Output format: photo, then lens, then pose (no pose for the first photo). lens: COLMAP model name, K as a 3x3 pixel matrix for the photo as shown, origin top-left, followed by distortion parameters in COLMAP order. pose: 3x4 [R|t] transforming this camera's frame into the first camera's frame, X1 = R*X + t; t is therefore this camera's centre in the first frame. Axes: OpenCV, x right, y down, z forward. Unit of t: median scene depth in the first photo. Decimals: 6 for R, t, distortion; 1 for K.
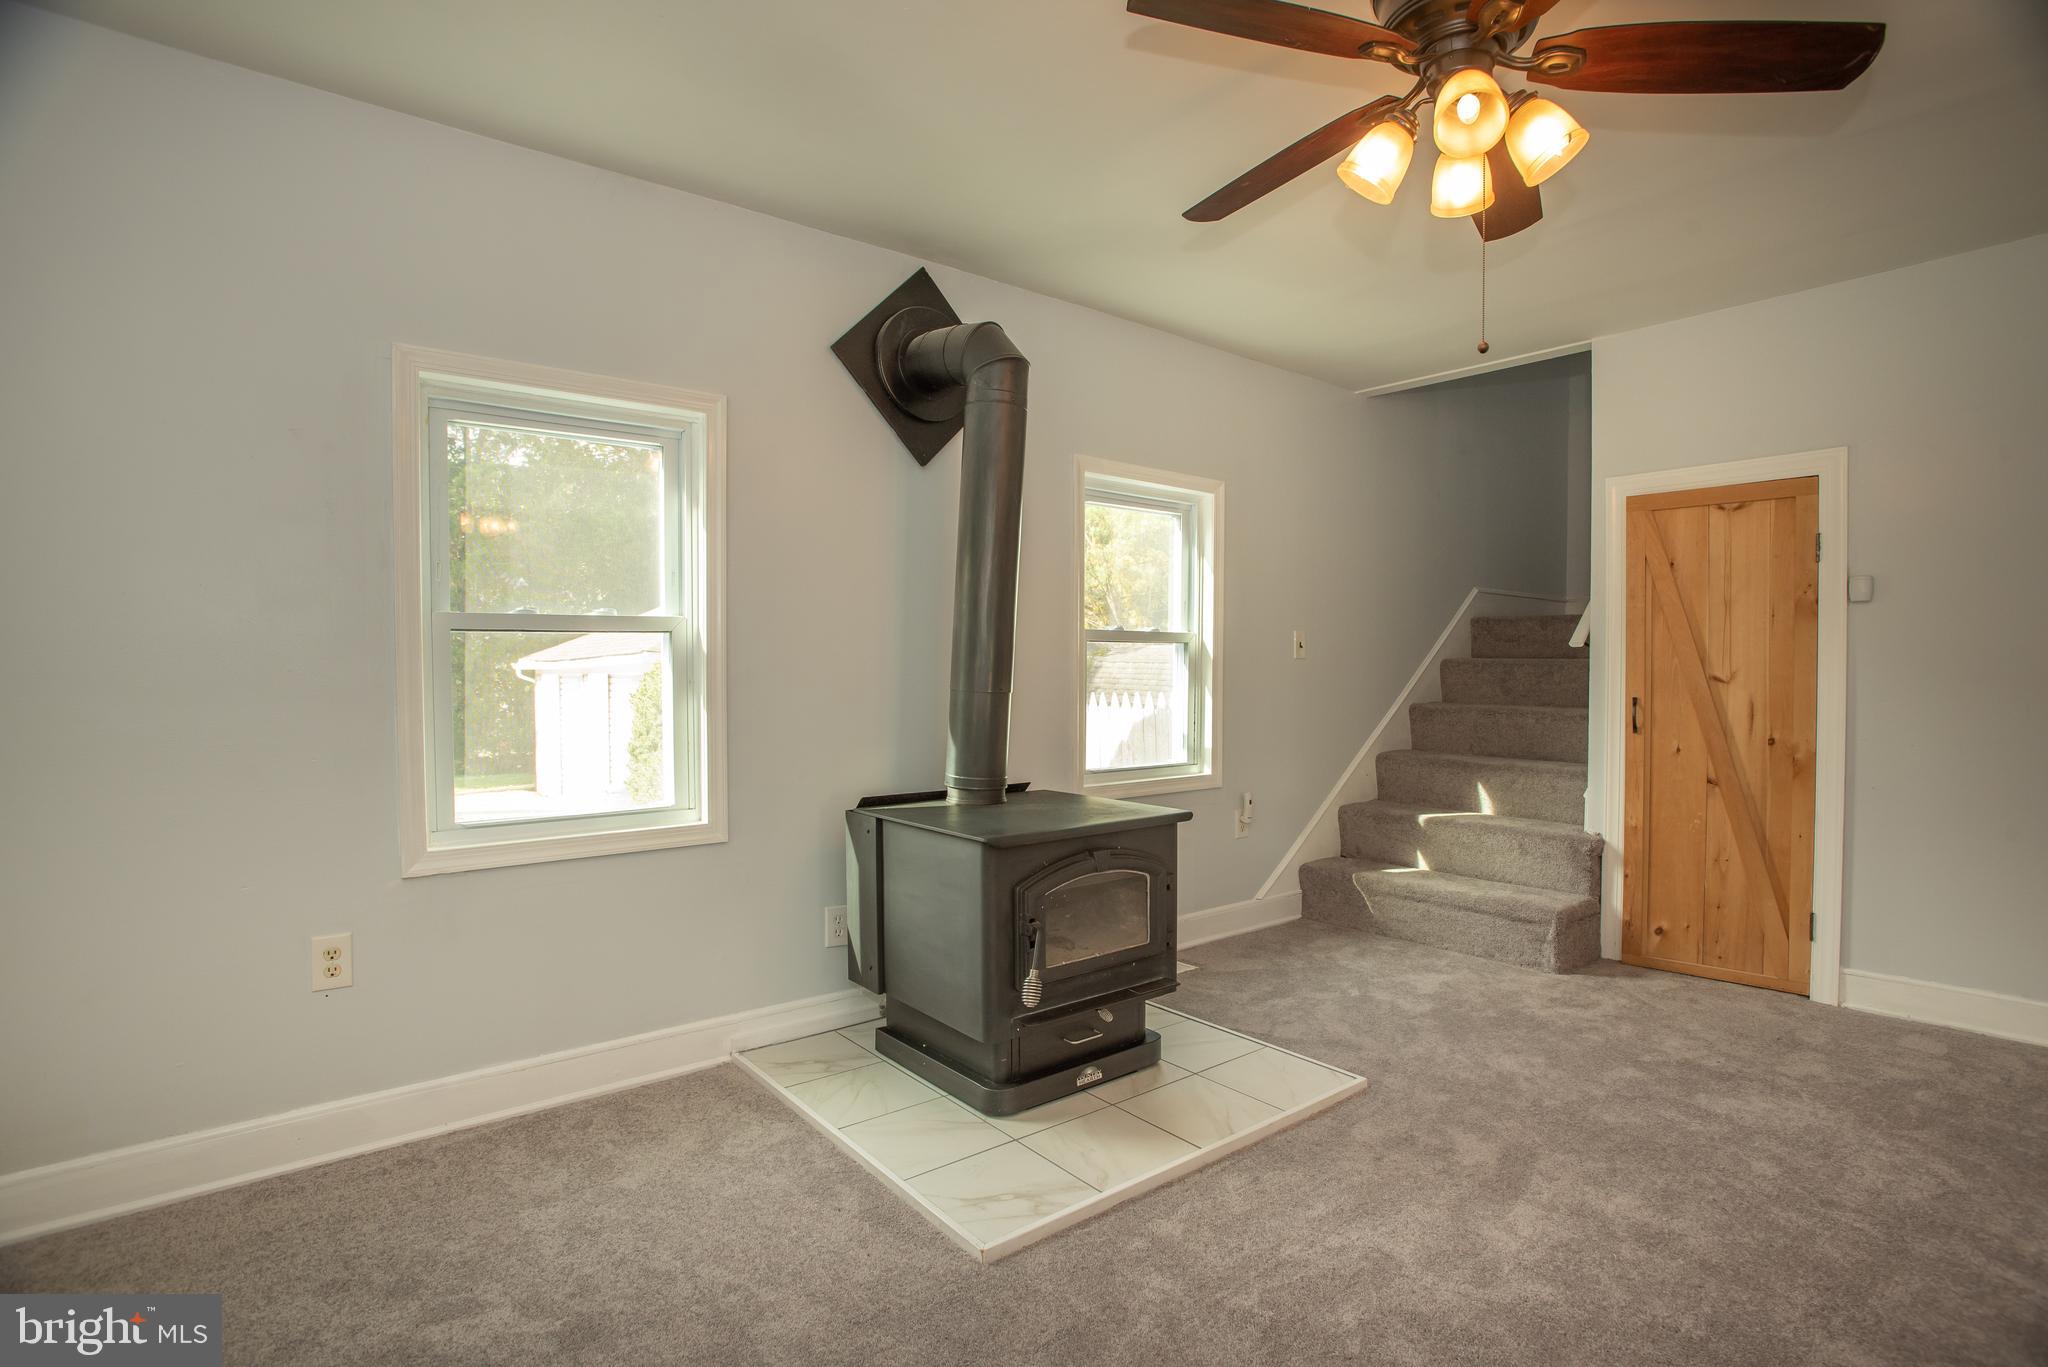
lens RADIAL K [[1003.3, 0, 1033.2], [0, 1003.3, 695.3], [0, 0, 1]] dist [-0.068773, 0.027670]
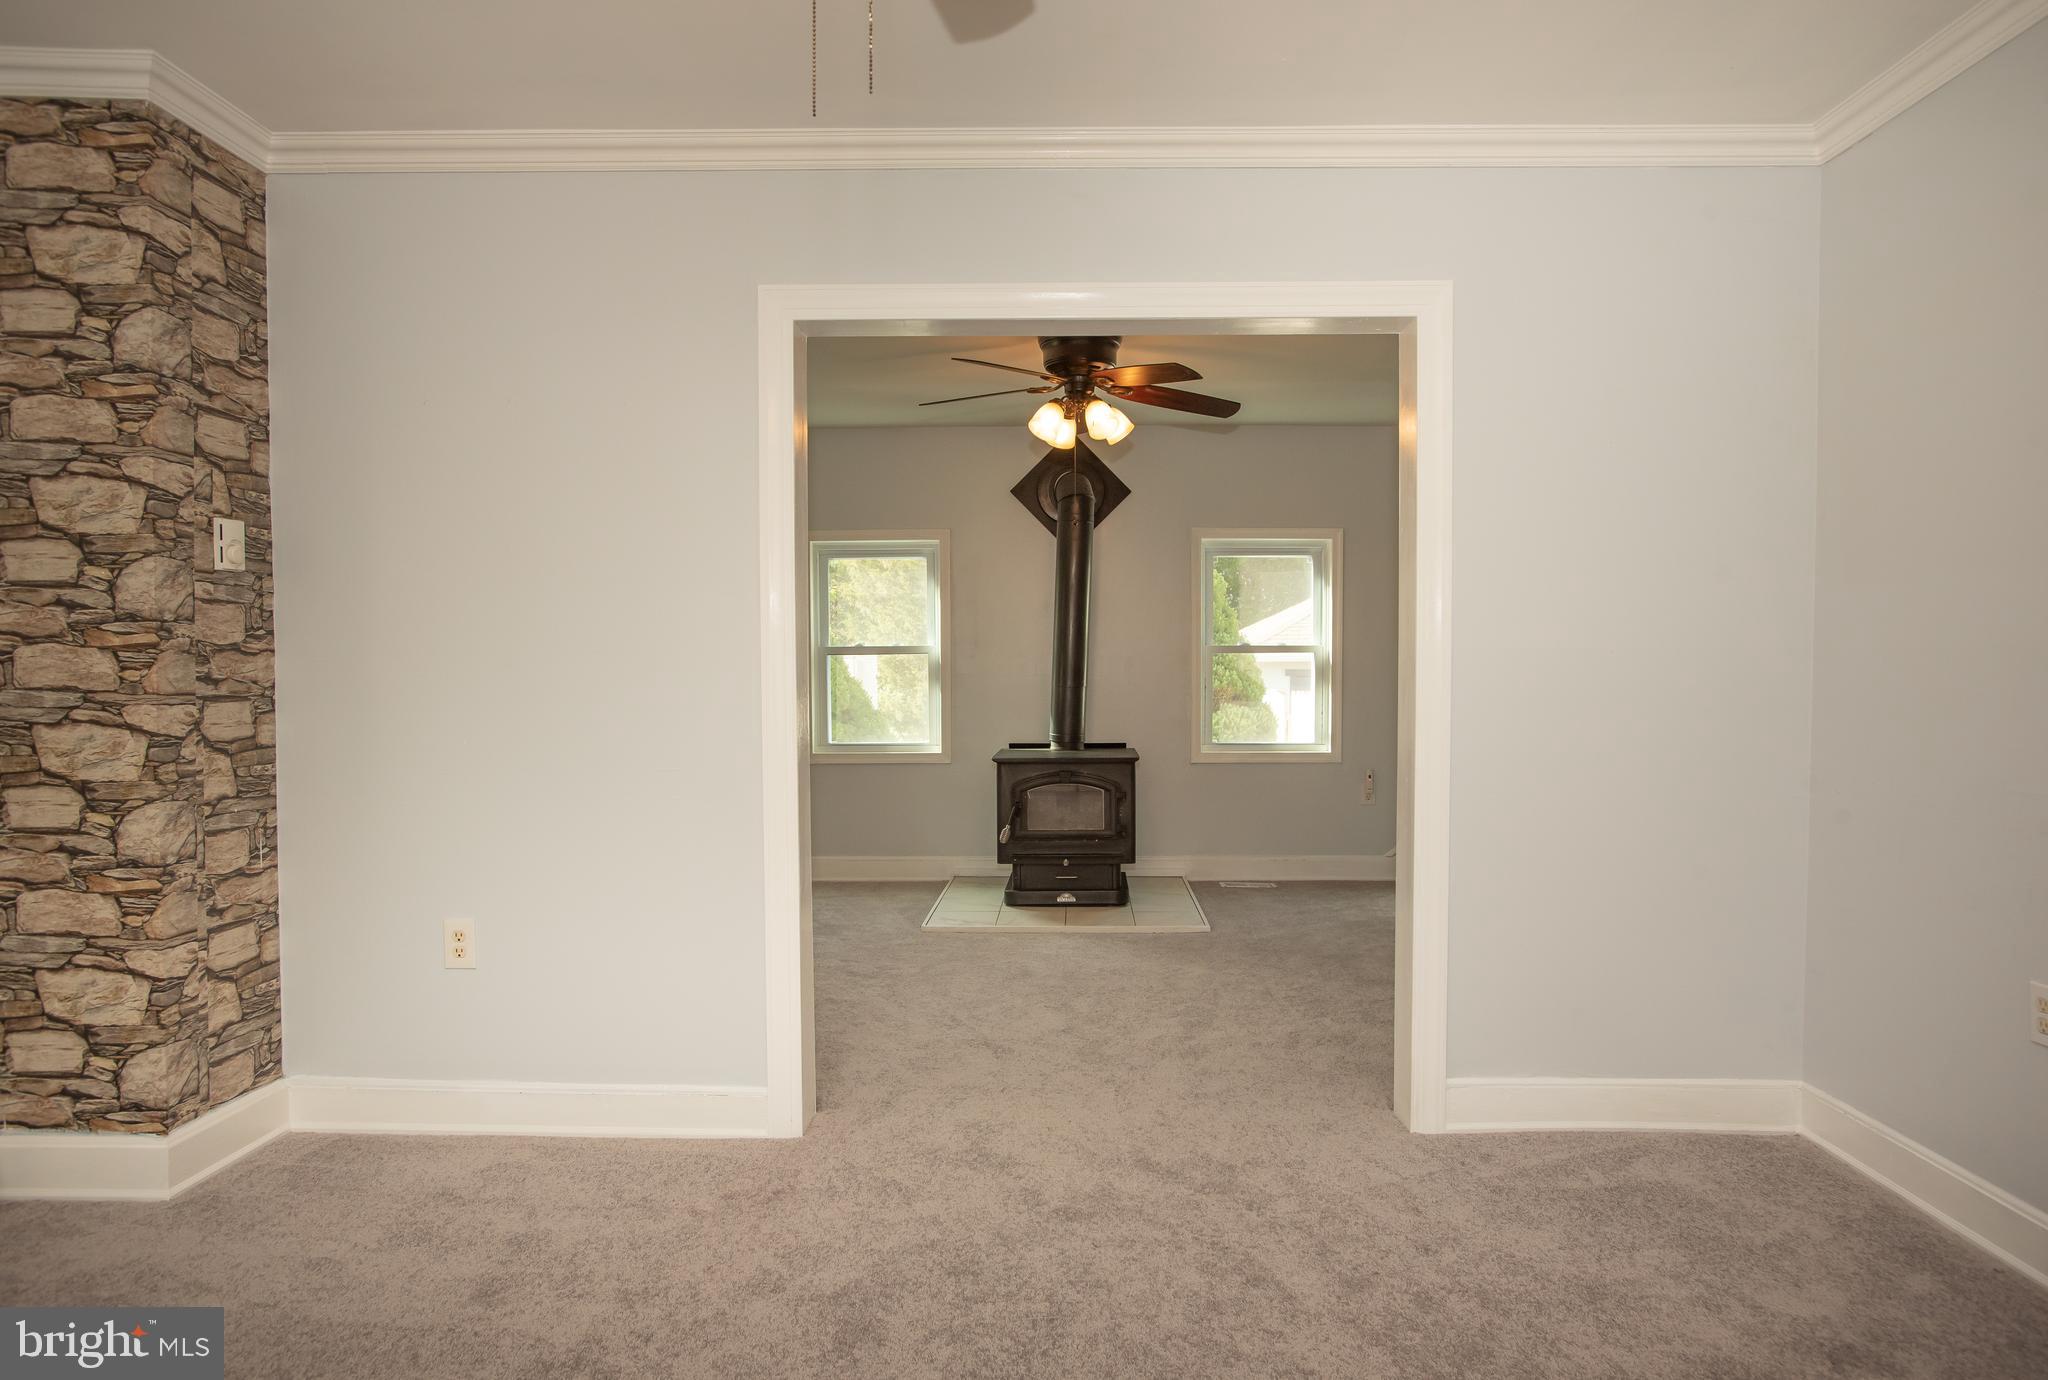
lens RADIAL K [[1193.4, 0, 1060.1], [0, 1193.4, 704.6], [0, 0, 1]] dist [-0.054611, 0.036658]
pose [[0.782937, 0.022533, -0.621693, 1.123163], [-0.016055, 0.999743, 0.016016, -0.004263], [0.621894, -0.002558, 0.783097, -0.574428]]
